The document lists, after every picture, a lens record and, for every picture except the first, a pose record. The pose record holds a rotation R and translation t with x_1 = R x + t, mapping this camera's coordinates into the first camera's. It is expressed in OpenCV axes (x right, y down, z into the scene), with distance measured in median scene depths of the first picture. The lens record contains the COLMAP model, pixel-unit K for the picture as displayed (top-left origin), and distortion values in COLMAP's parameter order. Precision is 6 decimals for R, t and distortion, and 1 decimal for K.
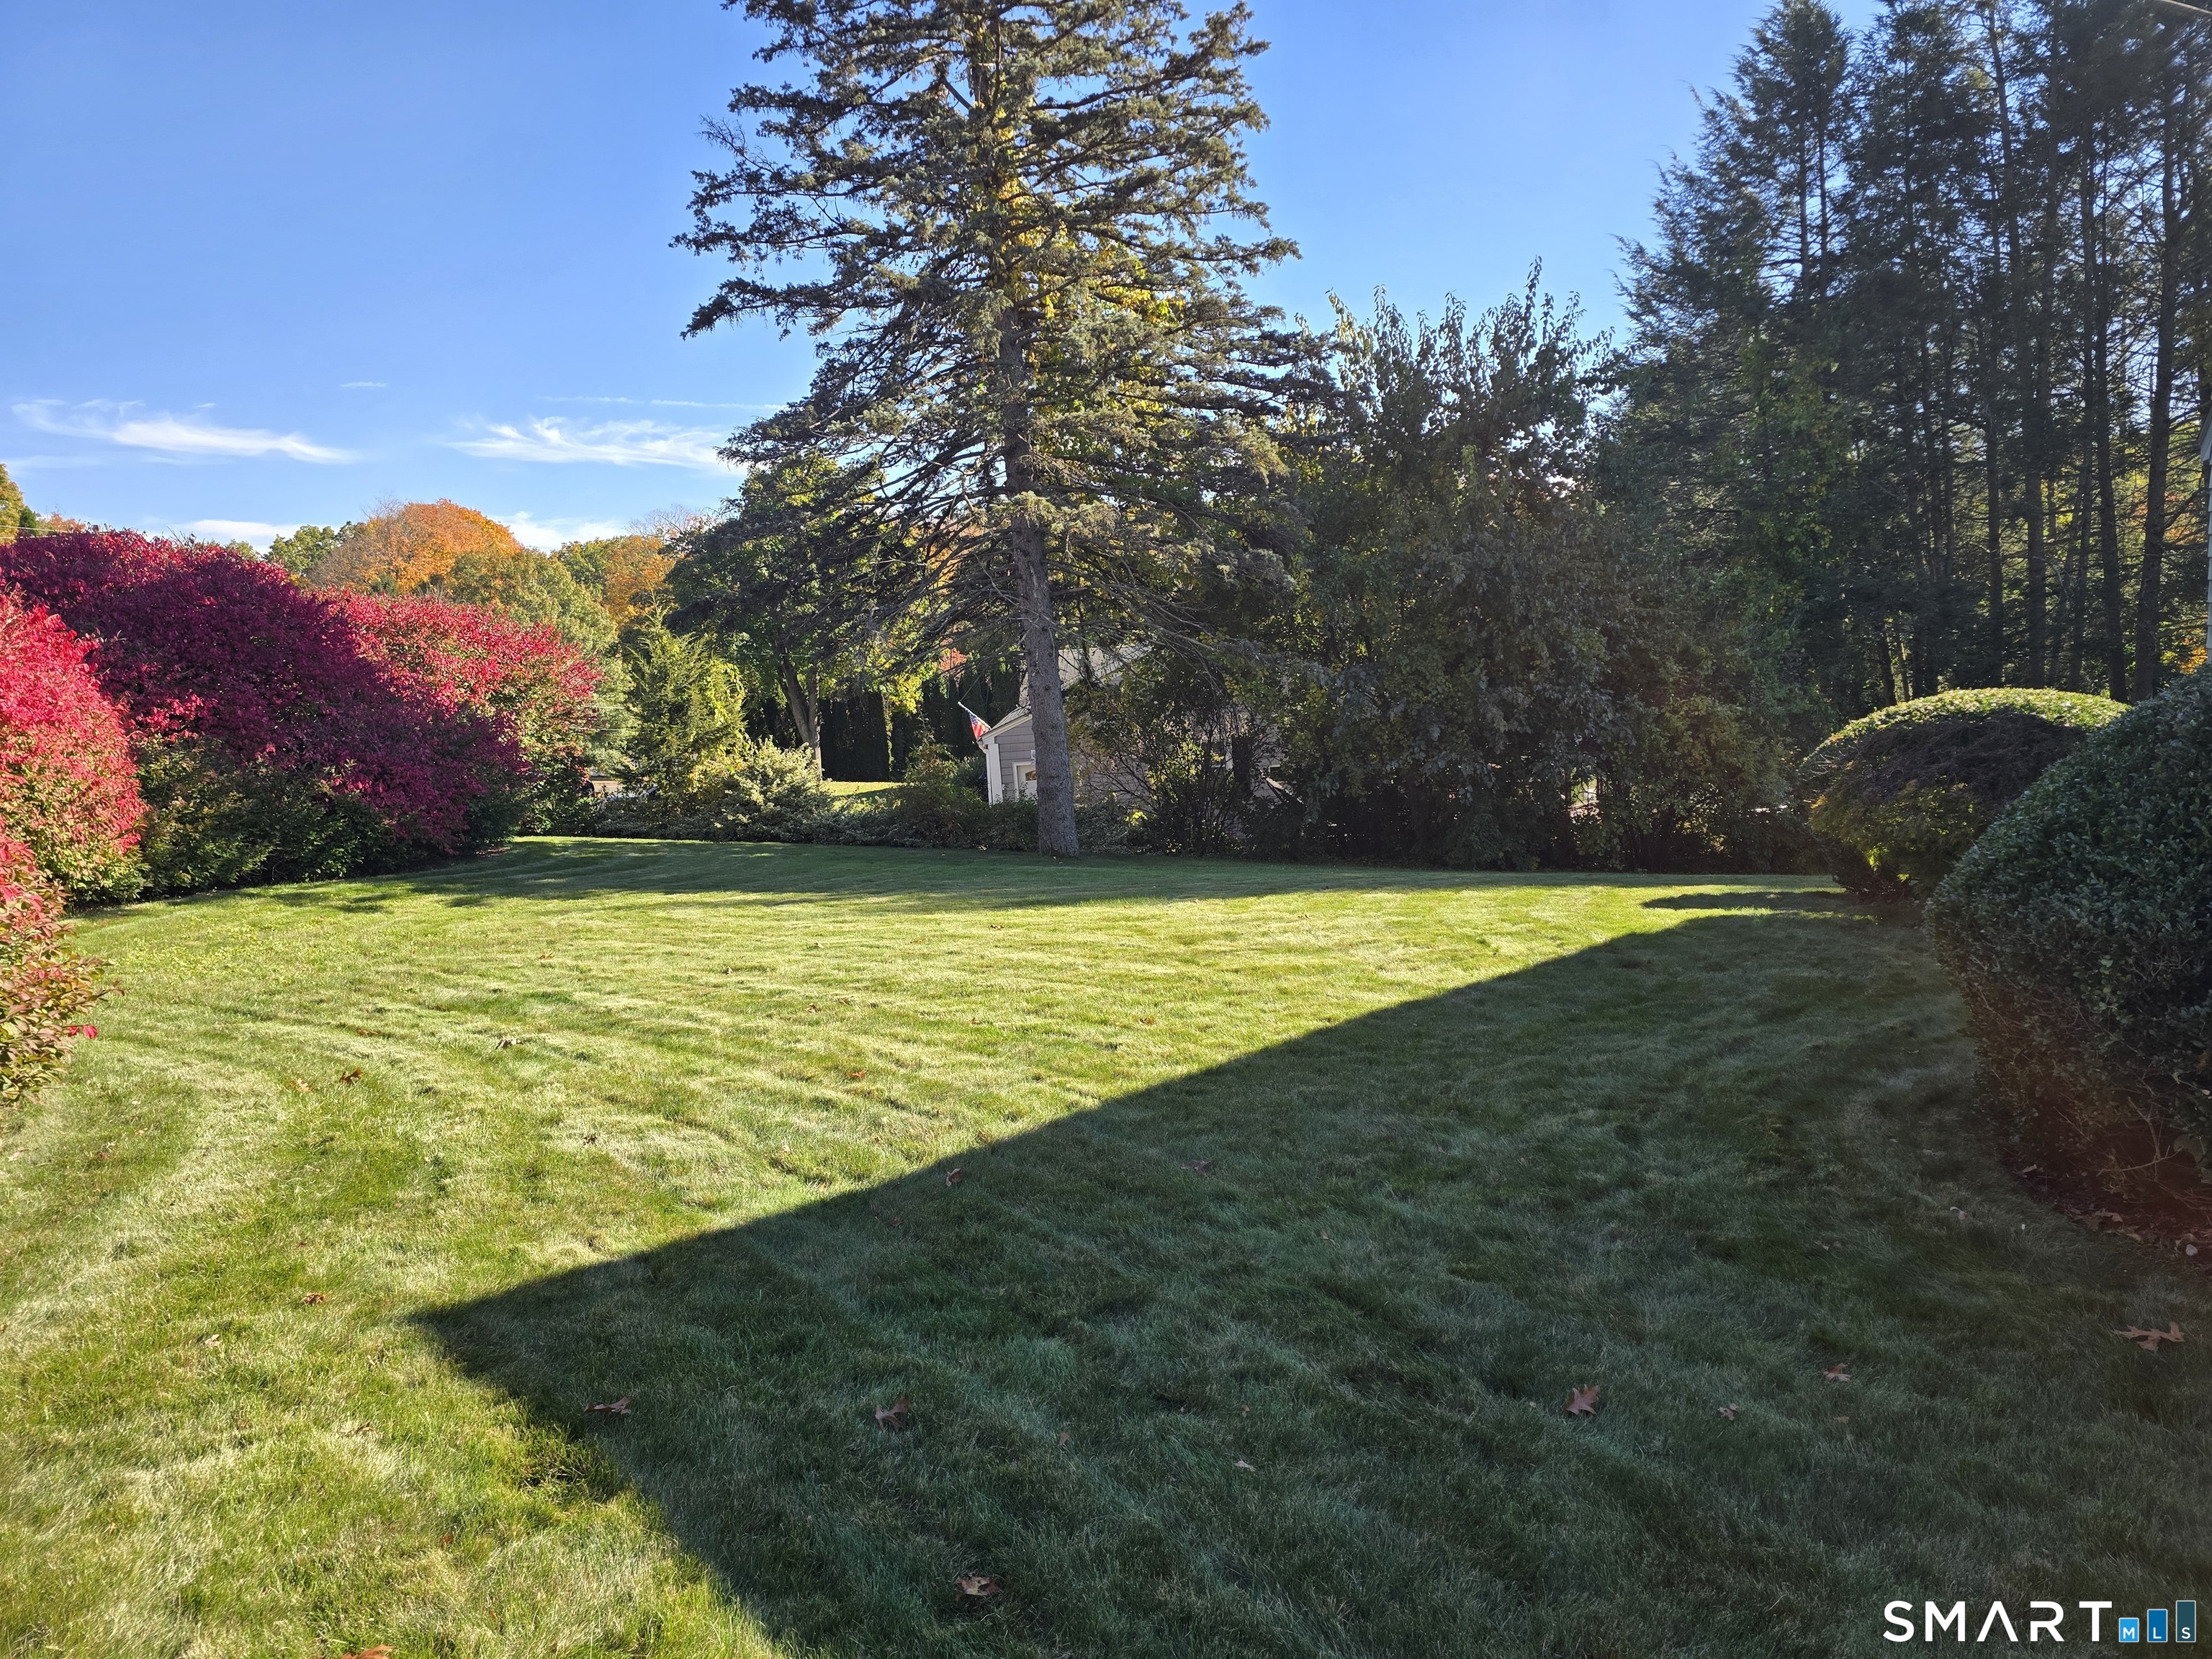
lens RADIAL K [[1483.1, 0, 1105.2], [0, 1483.1, 801.2], [0, 0, 1]] dist [0.072318, -0.064368]
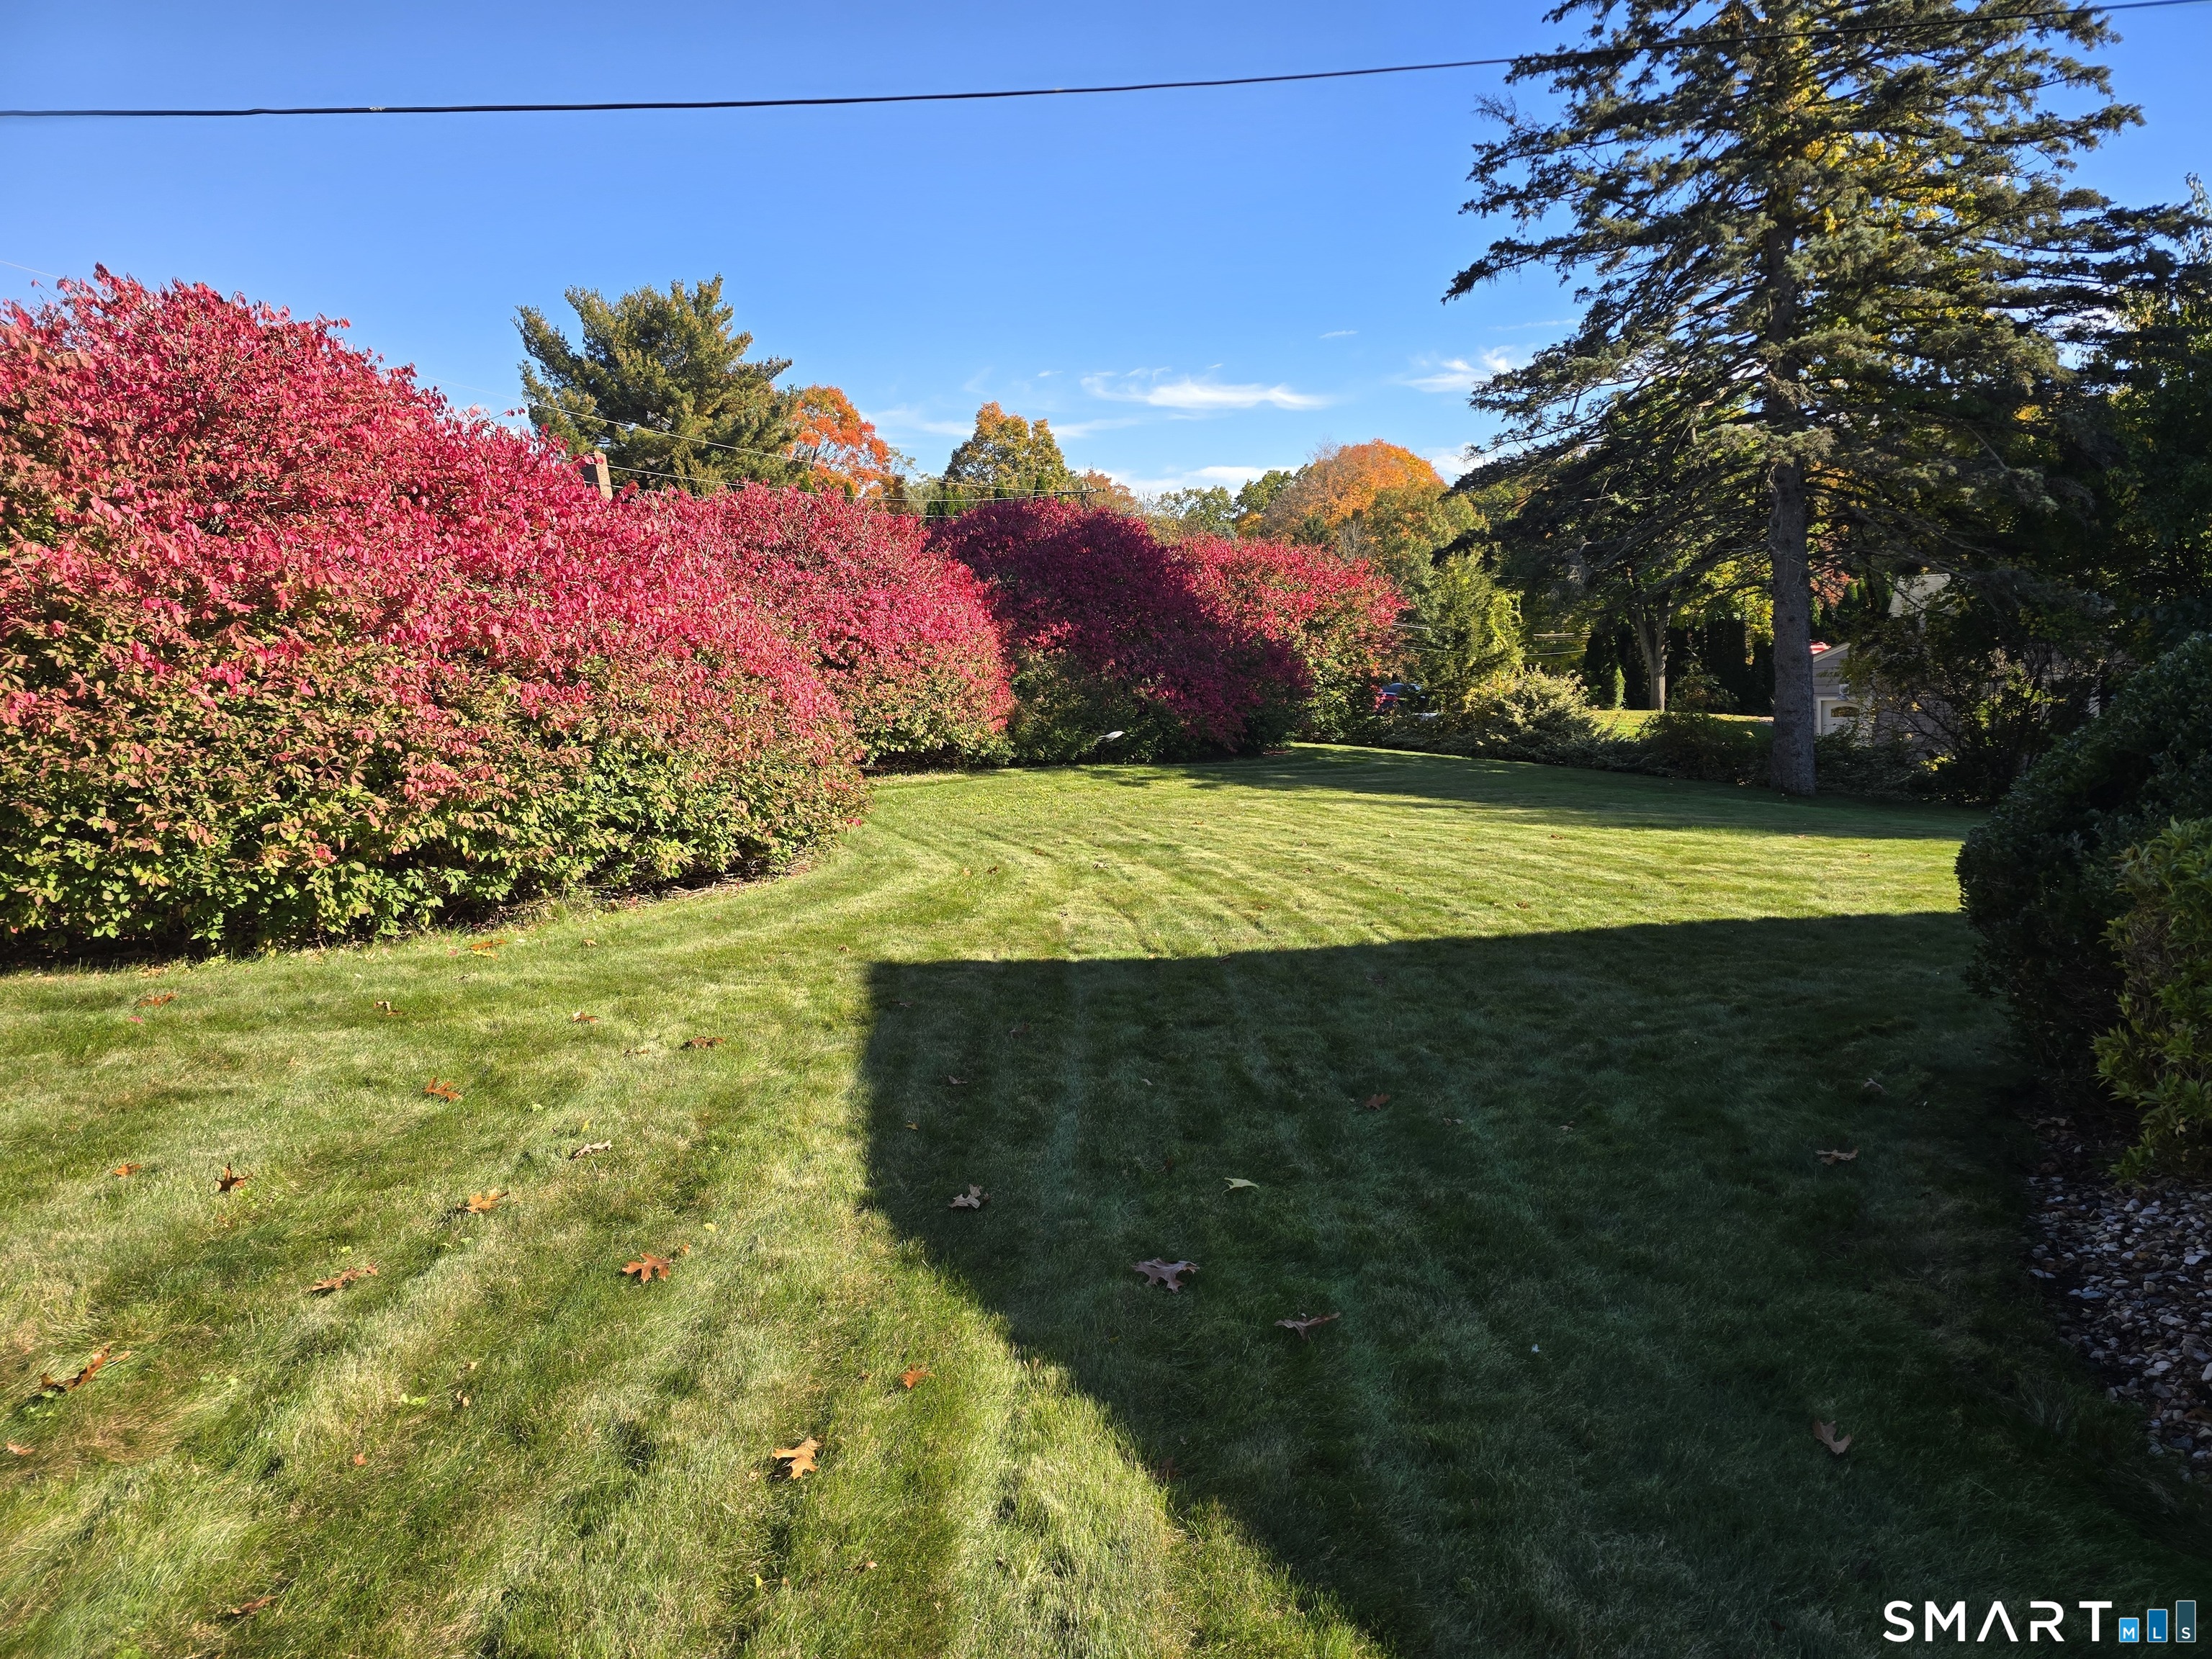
lens RADIAL K [[1483.1, 0, 1105.2], [0, 1483.1, 801.2], [0, 0, 1]] dist [0.072318, -0.064368]
pose [[0.825588, 0.079255, -0.558680, 0.146894], [-0.051736, 0.996548, 0.064919, 0.001825], [0.561897, -0.024692, 0.826839, -0.068109]]
